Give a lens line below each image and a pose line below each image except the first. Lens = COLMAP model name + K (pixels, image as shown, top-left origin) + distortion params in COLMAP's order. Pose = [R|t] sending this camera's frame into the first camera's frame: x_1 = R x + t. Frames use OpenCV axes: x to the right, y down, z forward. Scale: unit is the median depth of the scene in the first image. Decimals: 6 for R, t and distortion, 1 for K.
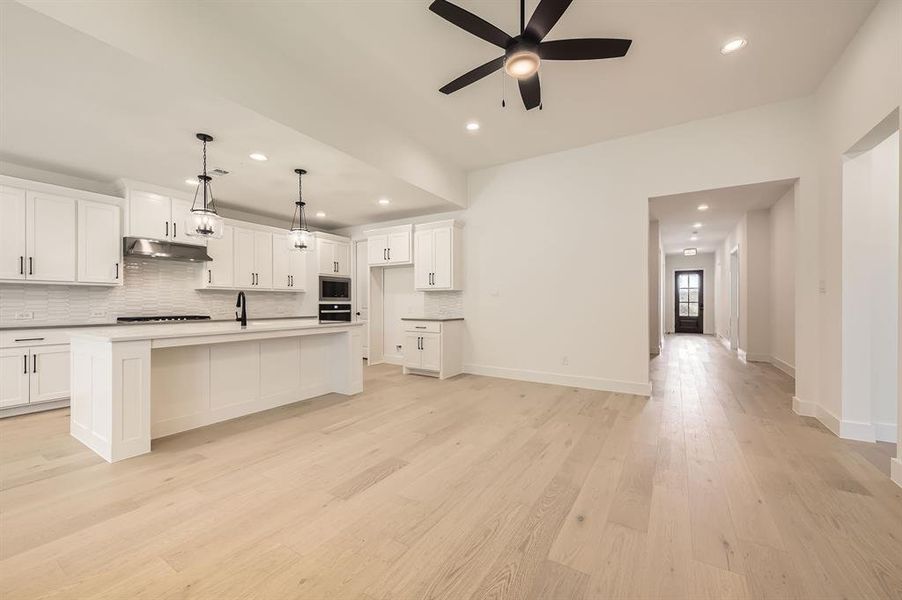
lens RADIAL K [[357.9, 0, 448.4], [0, 357.9, 307.0], [0, 0, 1]] dist [0.008942, -0.000491]
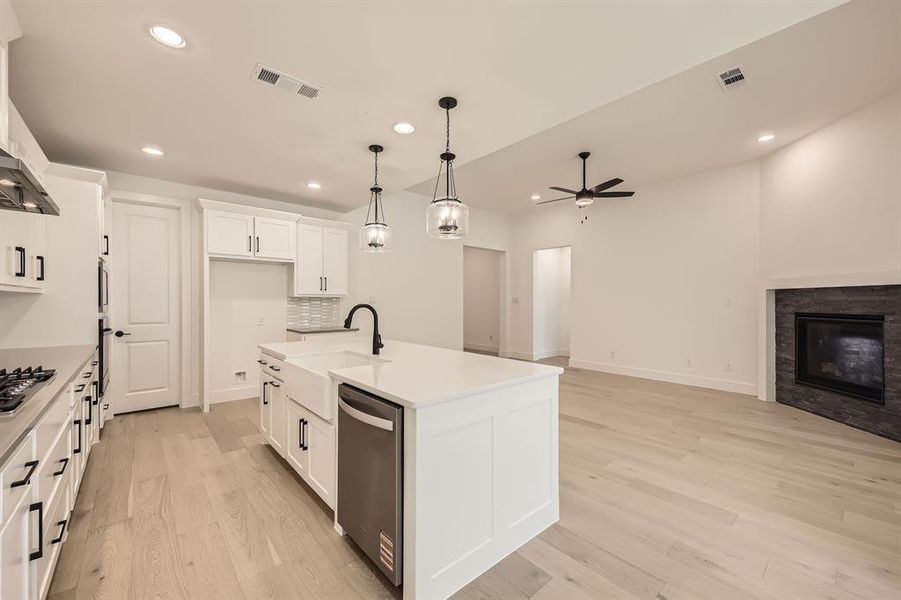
lens RADIAL K [[360.6, 0, 450.5], [0, 360.6, 300.0], [0, 0, 1]] dist [0.006136, -0.000160]
pose [[0.278139, 0.002242, 0.960538, -0.841335], [0.008592, 0.999951, -0.004822, -0.033612], [-0.960502, 0.009594, 0.278106, 0.472873]]
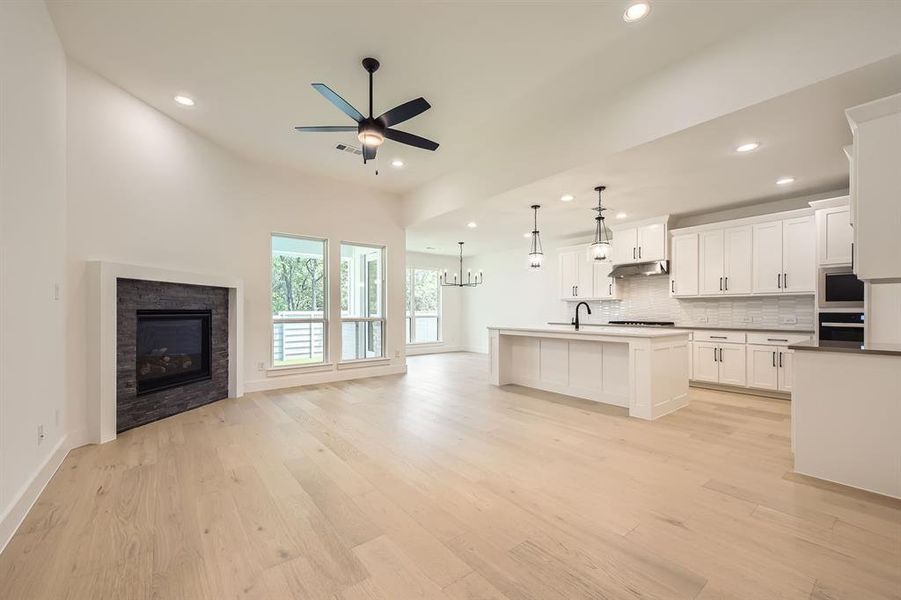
lens RADIAL K [[362.8, 0, 450.5], [0, 362.8, 310.5], [0, 0, 1]] dist [0.016238, -0.000185]
pose [[-0.331291, -0.001527, -0.943527, 0.578061], [-0.009695, 0.999951, 0.001786, -0.007807], [0.943479, 0.009739, -0.331290, 0.708554]]
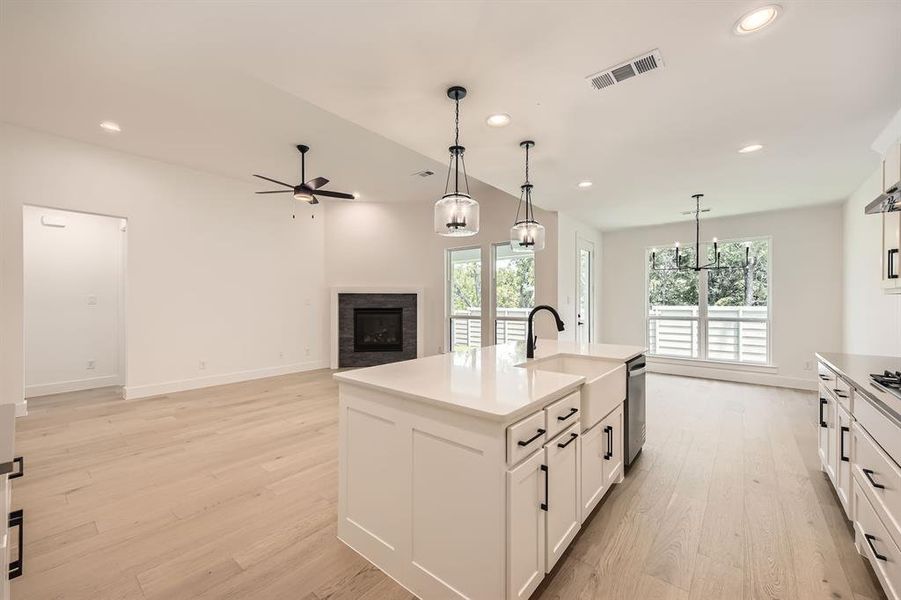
lens RADIAL K [[353.9, 0, 448.7], [0, 353.9, 301.9], [0, 0, 1]] dist [0.001656, -0.000143]
pose [[-0.991447, -0.000823, 0.130508, -0.355791], [0.000886, 0.999915, 0.013032, -0.041676], [-0.130507, 0.013036, -0.991362, 1.171332]]
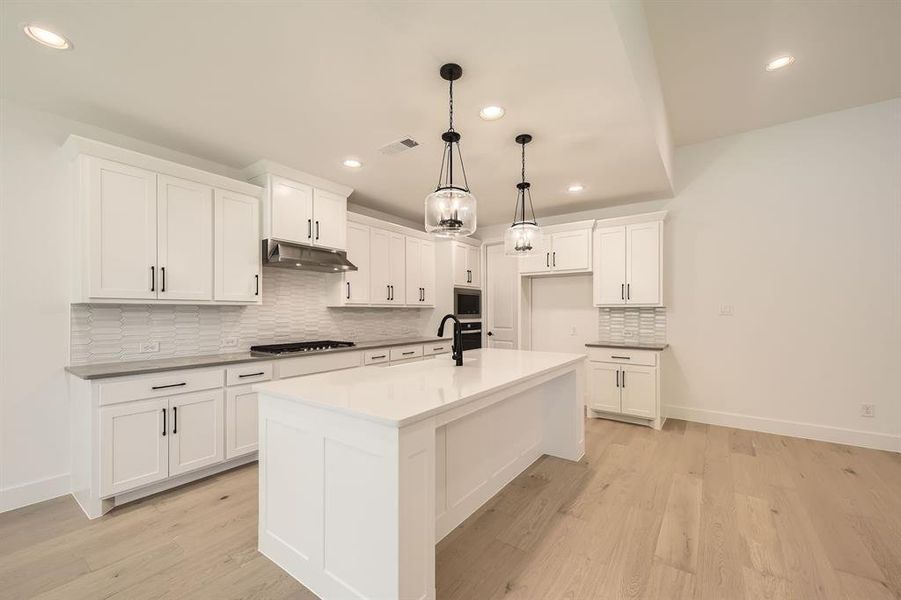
lens RADIAL K [[363.3, 0, 445.7], [0, 363.3, 315.7], [0, 0, 1]] dist [0.007128, -0.000187]
pose [[0.997858, -0.000177, -0.065416, -0.389503], [0.000253, 0.999999, 0.001157, -0.030514], [0.065416, -0.001171, 0.997857, 0.224315]]
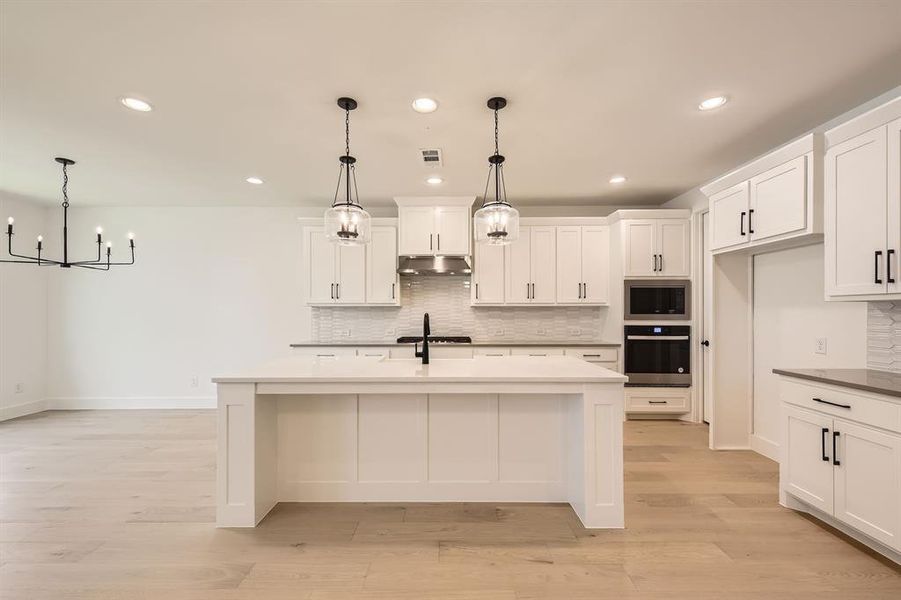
lens RADIAL K [[380.5, 0, 447.5], [0, 380.5, 311.6], [0, 0, 1]] dist [0.009750, -0.000045]
pose [[0.530557, -0.000944, -0.847649, 0.047342], [-0.007508, 0.999955, -0.005813, -0.030880], [0.847616, 0.009448, 0.530526, 0.458962]]
